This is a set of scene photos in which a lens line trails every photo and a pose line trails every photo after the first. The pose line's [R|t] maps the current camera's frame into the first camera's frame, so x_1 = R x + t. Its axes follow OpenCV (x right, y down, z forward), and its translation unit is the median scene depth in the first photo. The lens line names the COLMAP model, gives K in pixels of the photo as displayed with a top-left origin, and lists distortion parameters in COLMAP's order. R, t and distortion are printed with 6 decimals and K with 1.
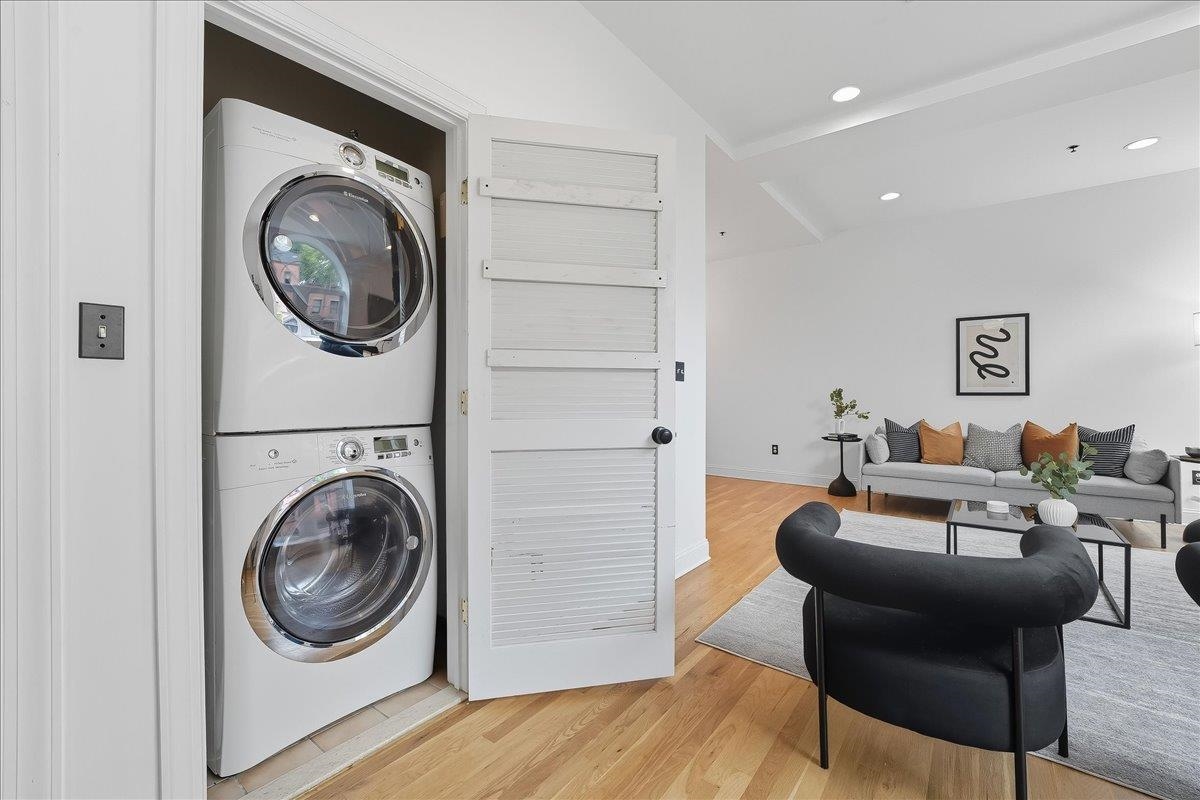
lens RADIAL K [[501.5, 0, 591.4], [0, 501.5, 391.4], [0, 0, 1]] dist [-0.024664, 0.004063]
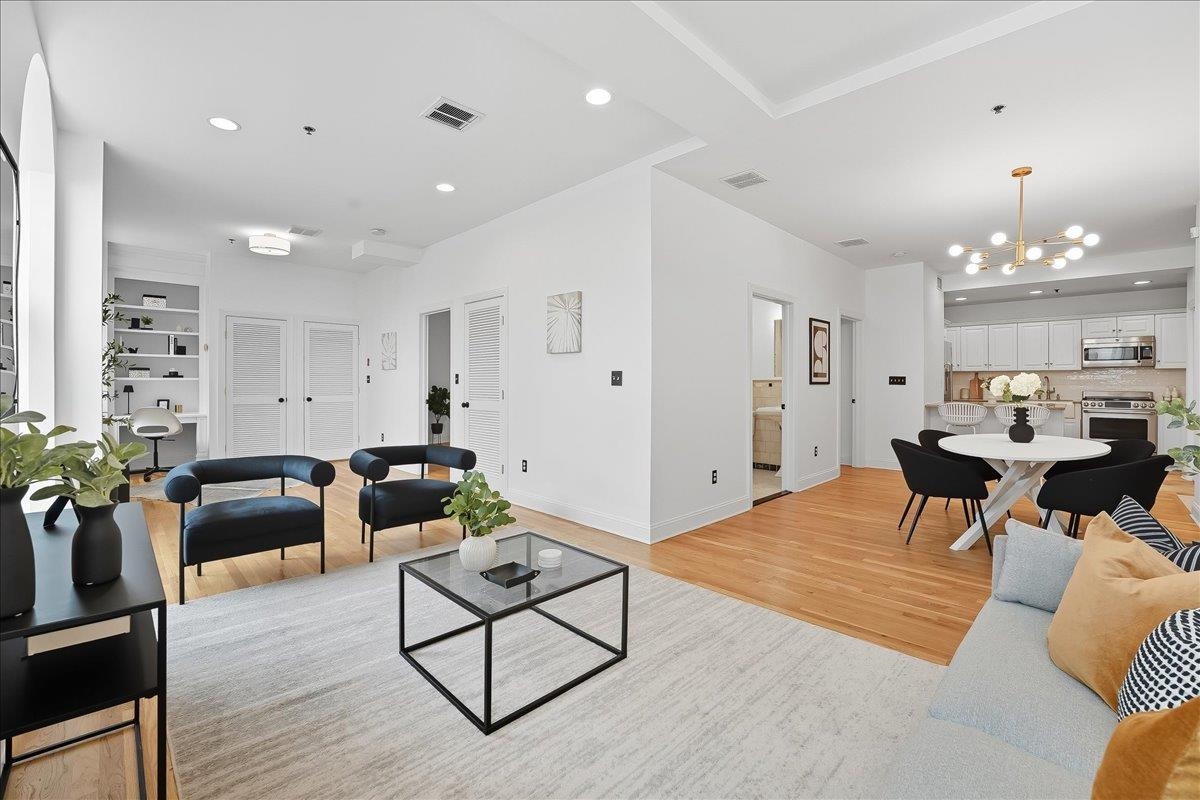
lens RADIAL K [[501.5, 0, 602.2], [0, 501.5, 384.3], [0, 0, 1]] dist [-0.024664, 0.004063]
pose [[-0.116116, 0.000822, -0.993235, 1.003707], [-0.004656, 0.999988, 0.001372, -0.017686], [0.993225, 0.004784, -0.116110, 0.751943]]
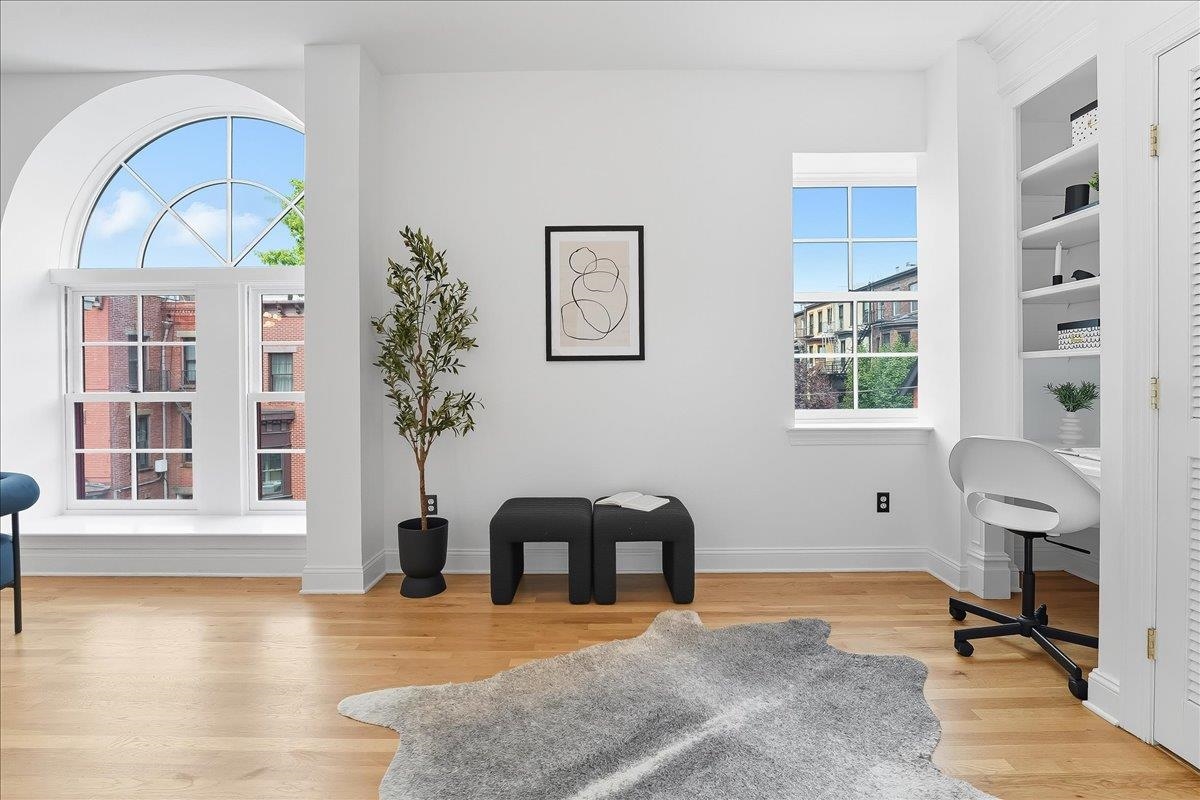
lens RADIAL K [[527.2, 0, 594.6], [0, 527.2, 378.7], [0, 0, 1]] dist [-0.015095, 0.001588]
pose [[-0.614896, 0.004478, 0.788596, -0.363382], [0.008850, 0.999960, 0.001222, -0.002715], [-0.788559, 0.007730, -0.614911, -0.010894]]
